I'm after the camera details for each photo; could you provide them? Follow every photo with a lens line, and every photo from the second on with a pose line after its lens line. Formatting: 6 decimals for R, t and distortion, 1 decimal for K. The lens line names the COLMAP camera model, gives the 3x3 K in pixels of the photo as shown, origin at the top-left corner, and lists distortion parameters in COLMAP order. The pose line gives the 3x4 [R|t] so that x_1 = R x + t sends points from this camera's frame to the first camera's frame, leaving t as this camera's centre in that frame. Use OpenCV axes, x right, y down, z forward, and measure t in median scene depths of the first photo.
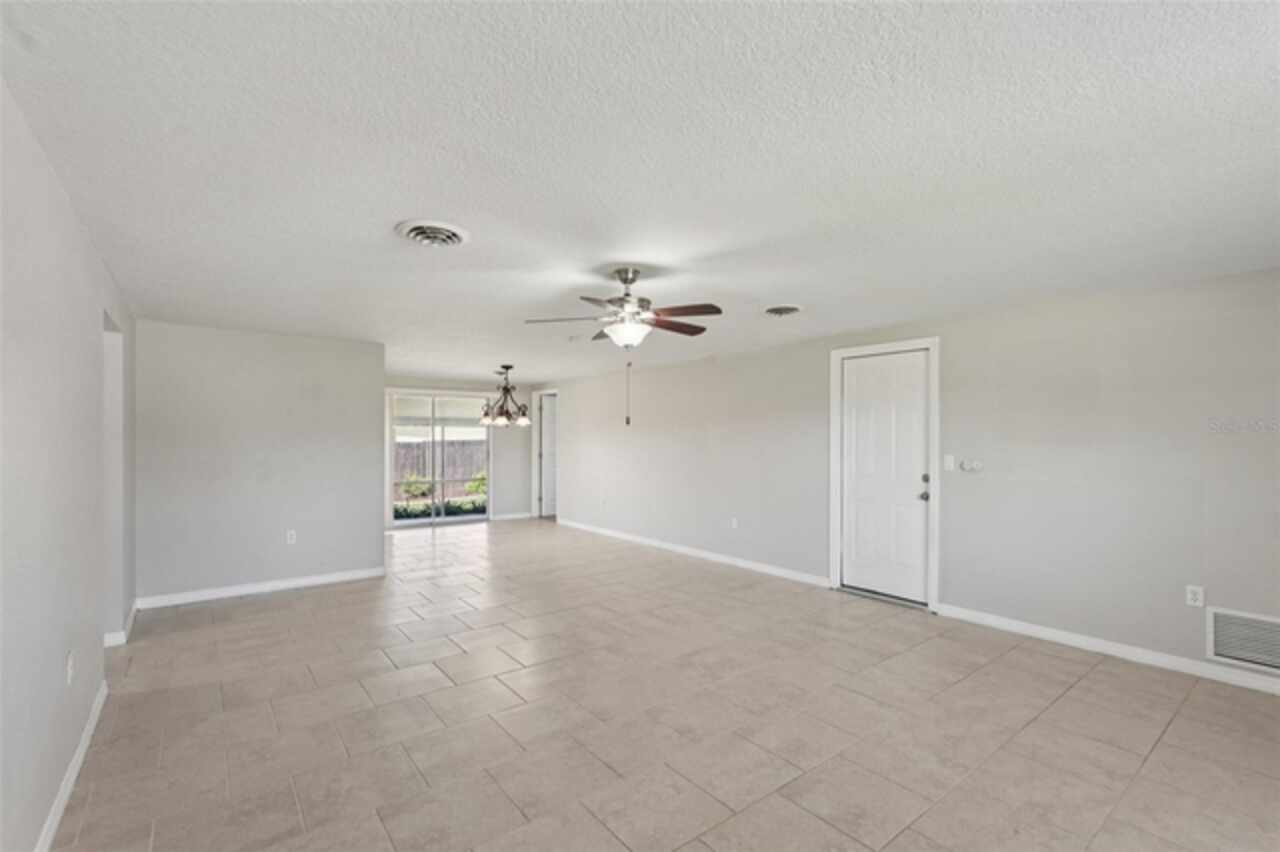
lens RADIAL K [[573.0, 0, 632.5], [0, 573.0, 421.8], [0, 0, 1]] dist [-0.004951, 0.002869]
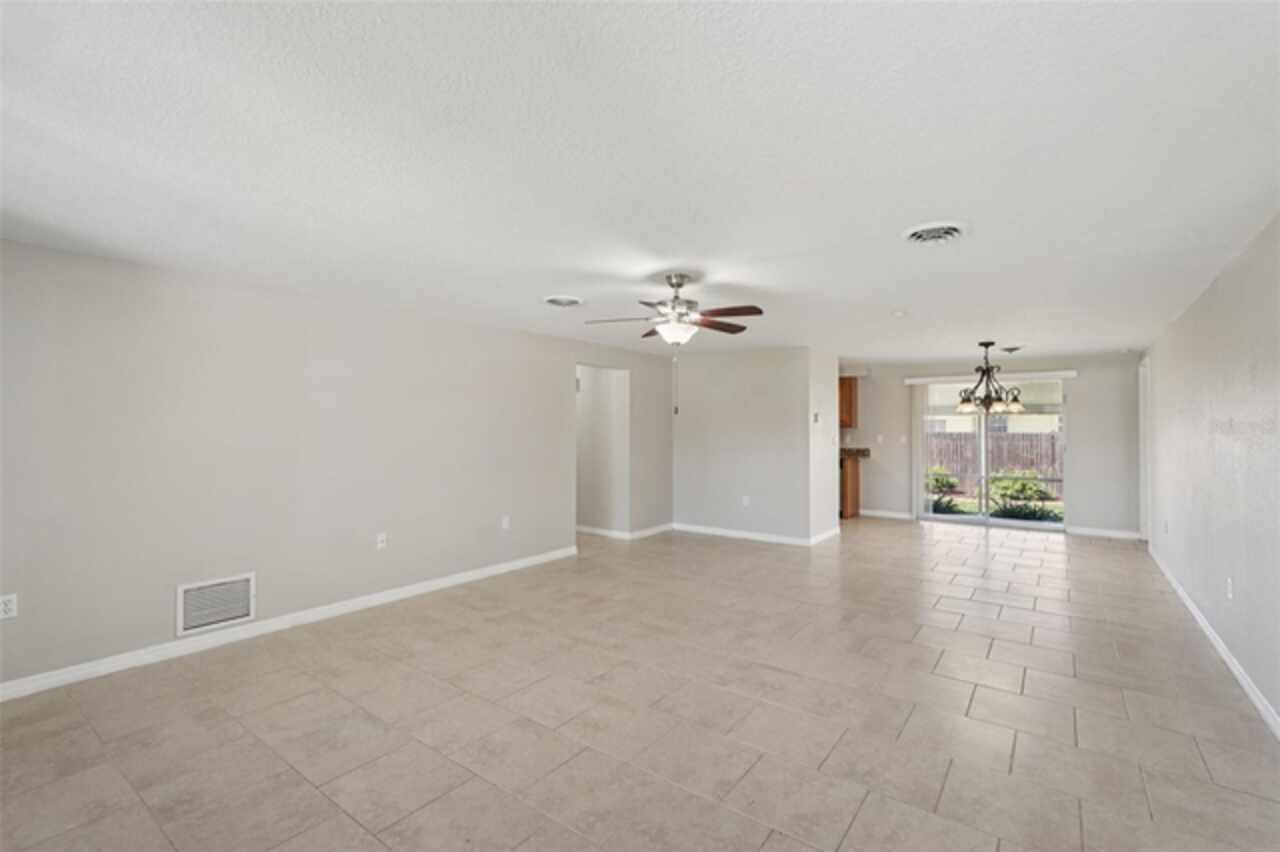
lens RADIAL K [[573.0, 0, 641.2], [0, 573.0, 400.5], [0, 0, 1]] dist [-0.004951, 0.002869]
pose [[0.269803, -0.044054, -0.961907, 0.461988], [0.023605, 0.998955, -0.039130, 0.008922], [0.962626, -0.012149, 0.270561, 0.281053]]
